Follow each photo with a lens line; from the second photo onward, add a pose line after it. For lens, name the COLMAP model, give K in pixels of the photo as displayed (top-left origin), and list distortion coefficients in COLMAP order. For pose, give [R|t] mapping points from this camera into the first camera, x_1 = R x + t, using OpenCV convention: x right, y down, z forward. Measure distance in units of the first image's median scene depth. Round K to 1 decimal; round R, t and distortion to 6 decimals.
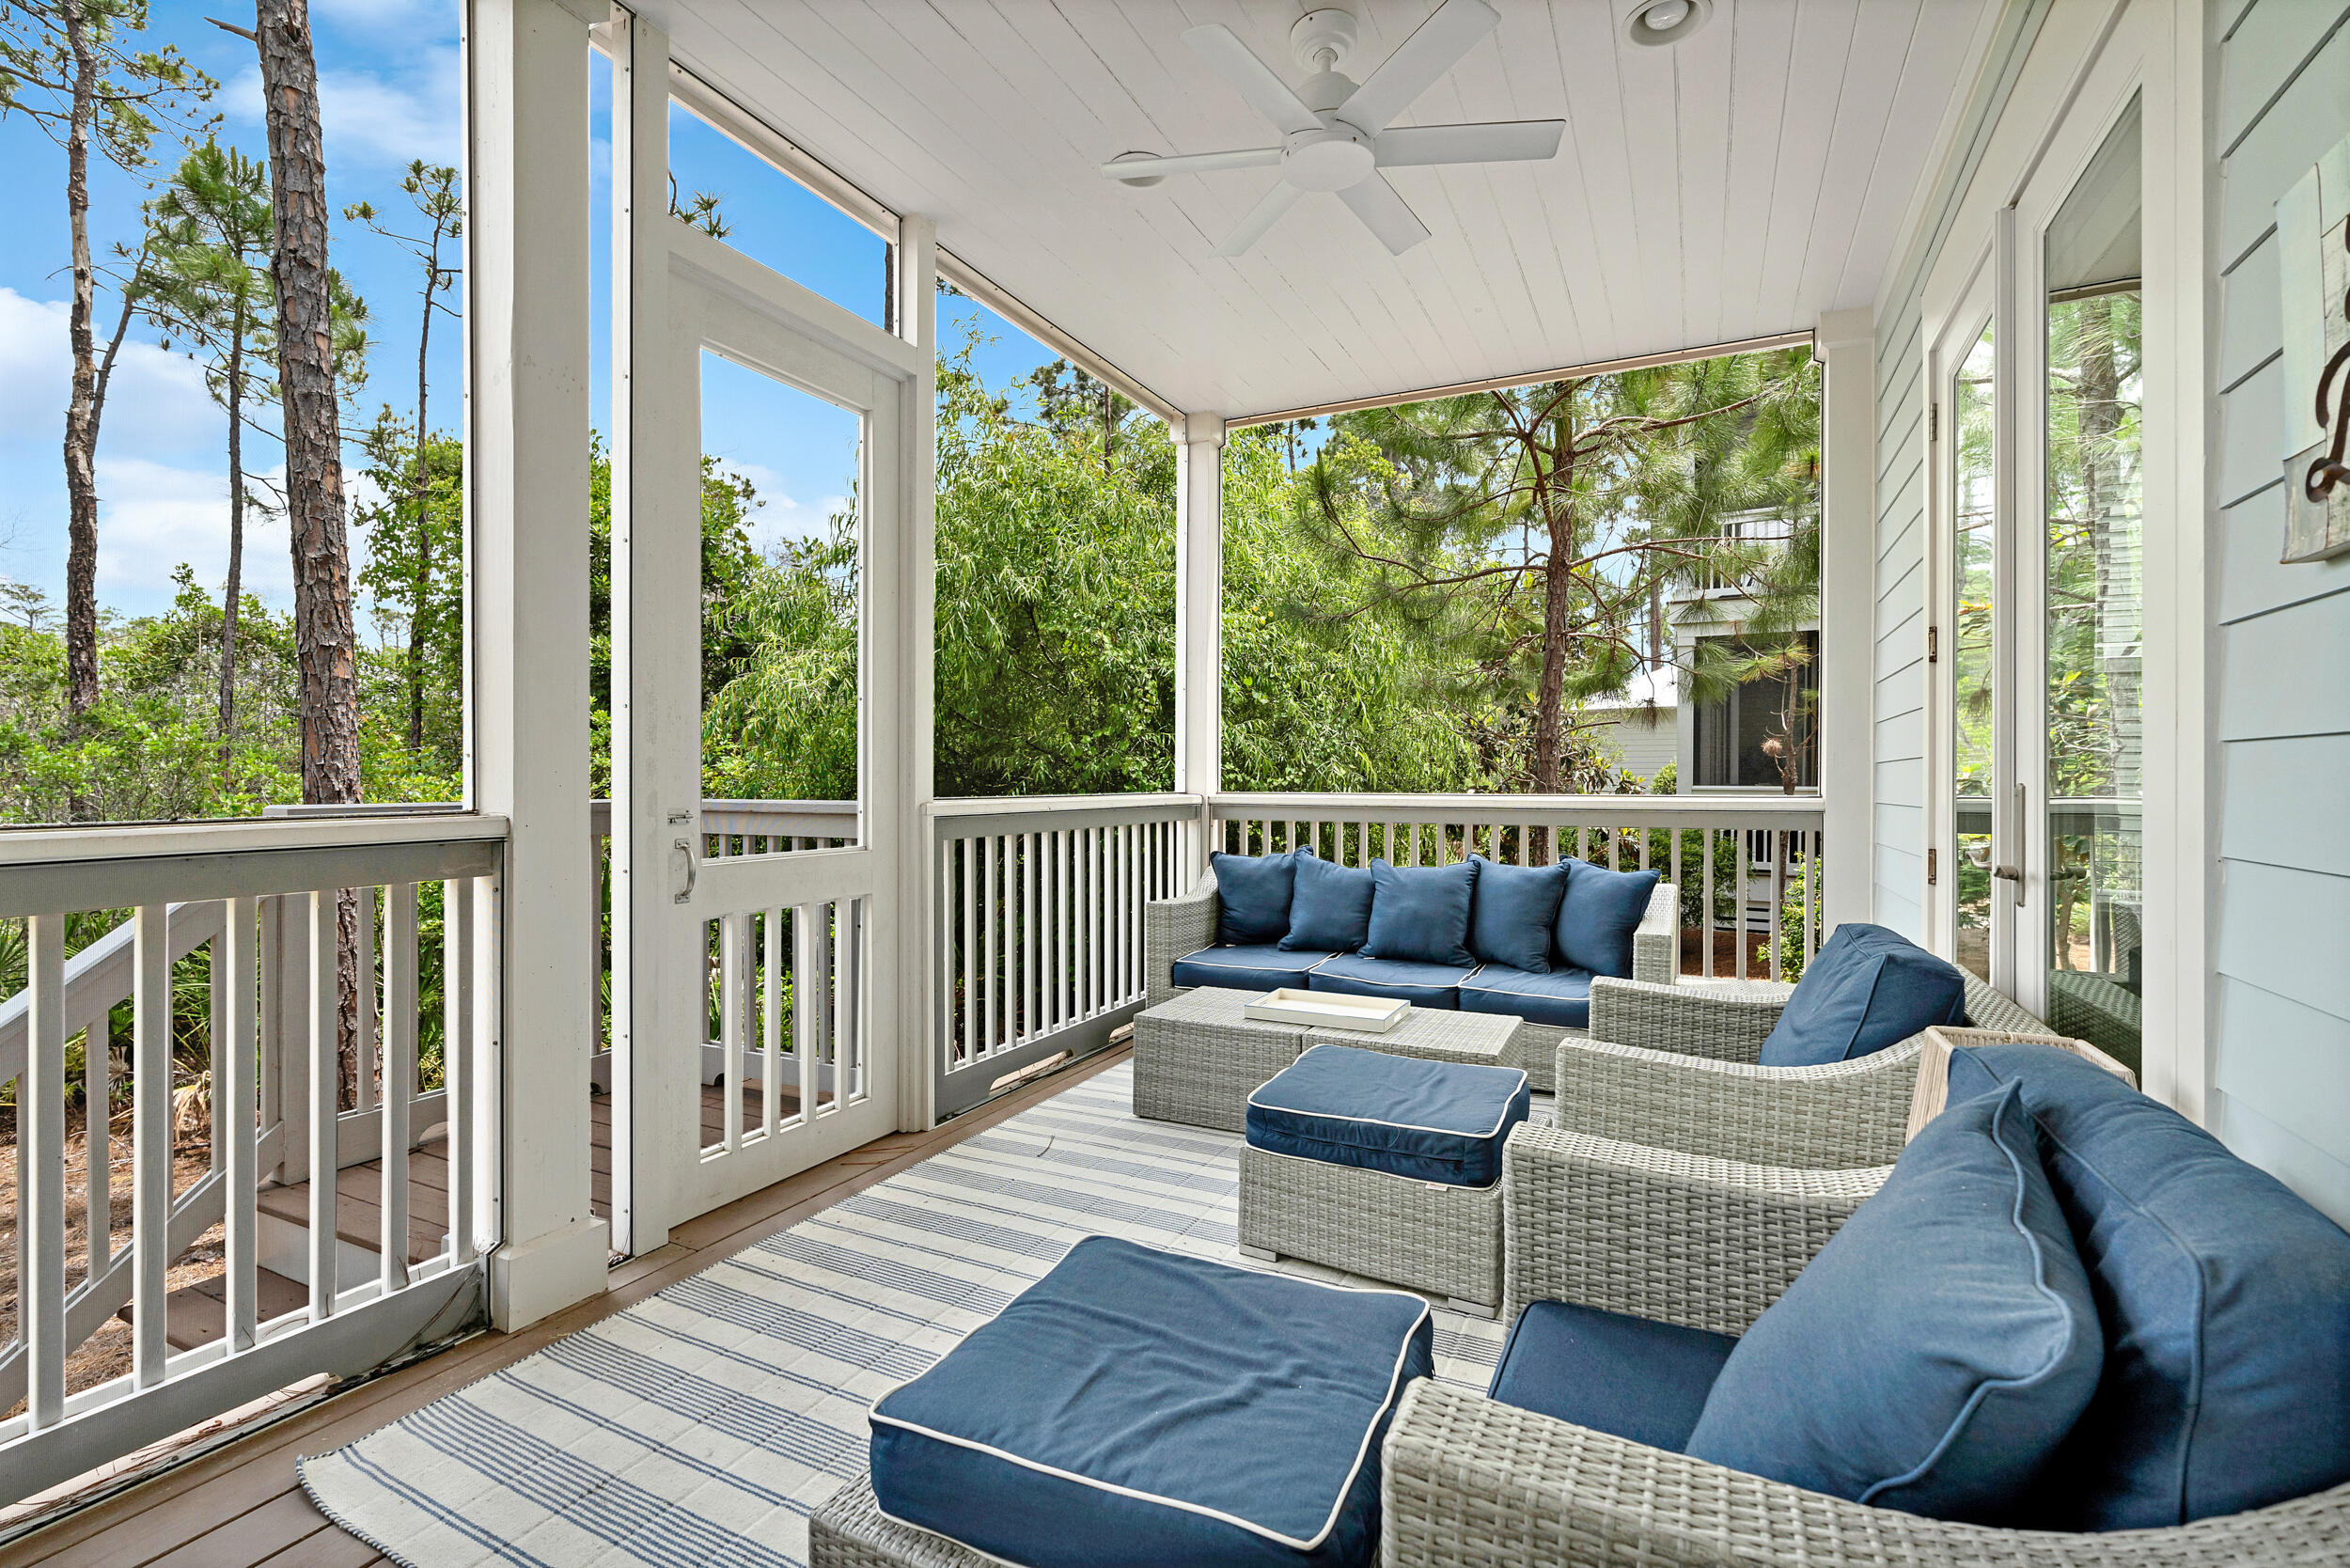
lens RADIAL K [[1067.3, 0, 1155.3], [0, 1067.3, 780.7], [0, 0, 1]] dist [-0.000496, -0.000206]
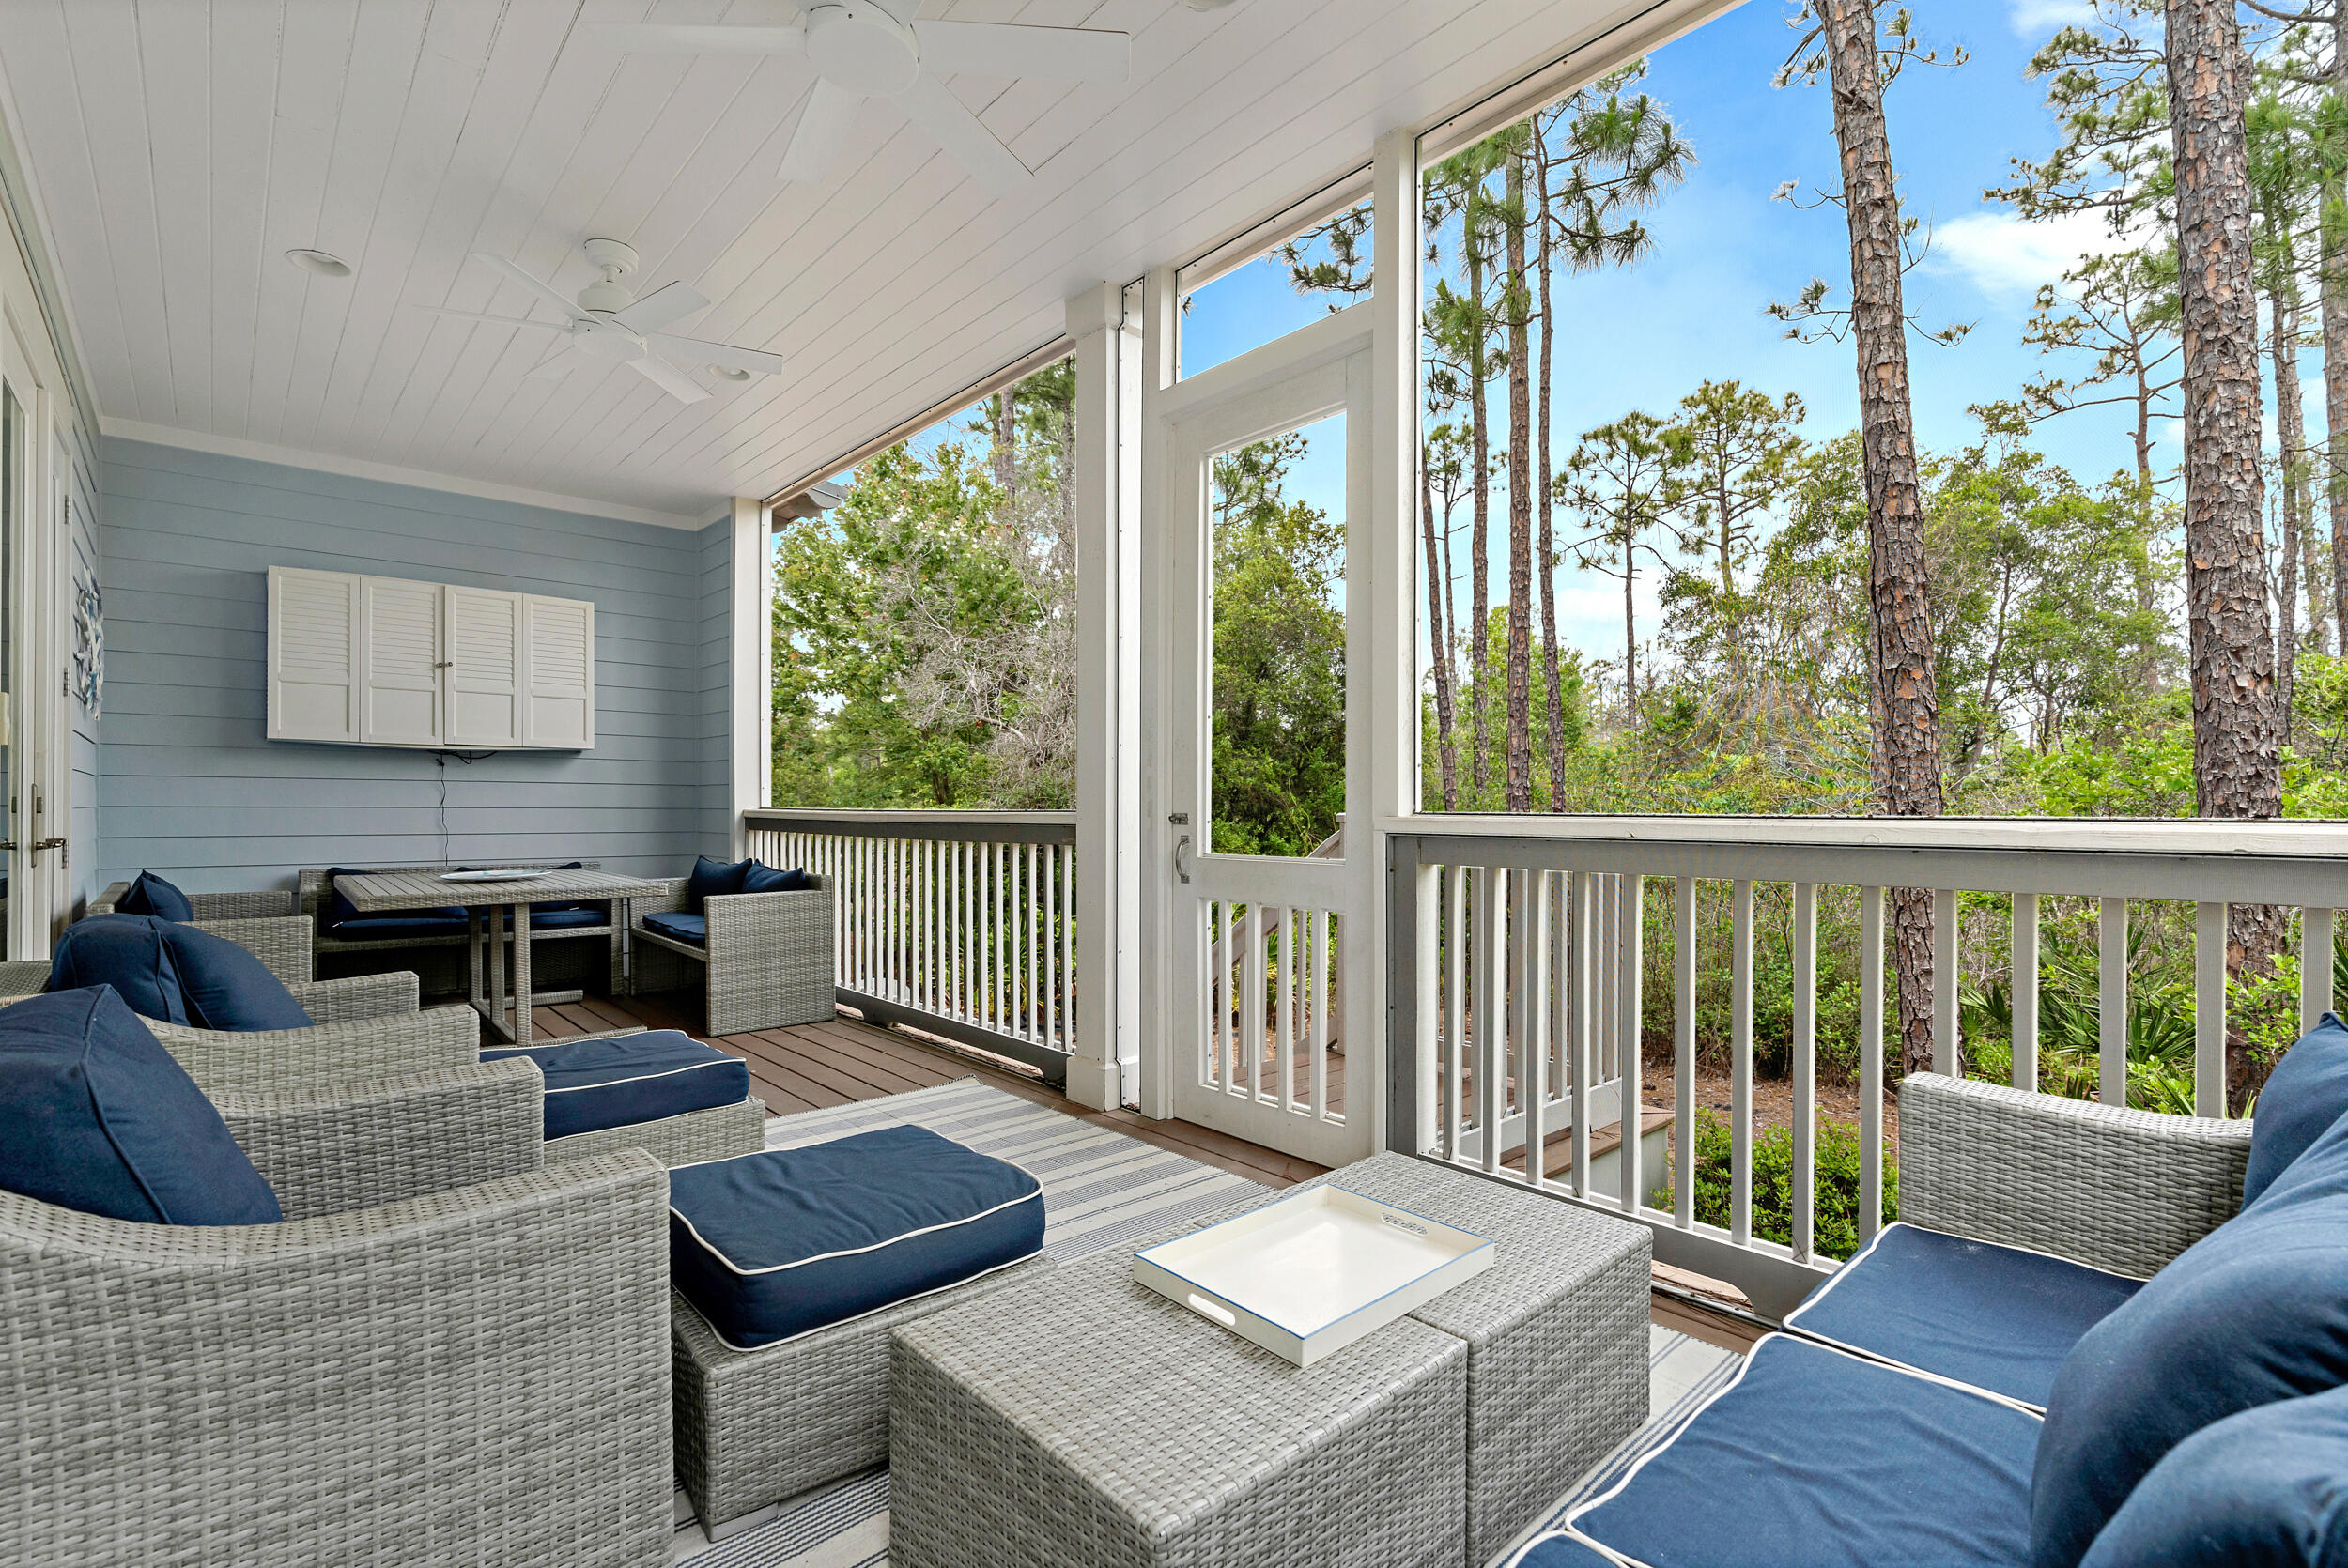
lens RADIAL K [[1066.2, 0, 1152.8], [0, 1066.2, 801.4], [0, 0, 1]] dist [-0.000496, -0.000206]
pose [[-0.366364, -0.003662, -0.930464, 0.948285], [-0.002939, 0.999992, -0.002779, 0.008554], [0.930467, 0.001716, -0.366372, 1.629182]]
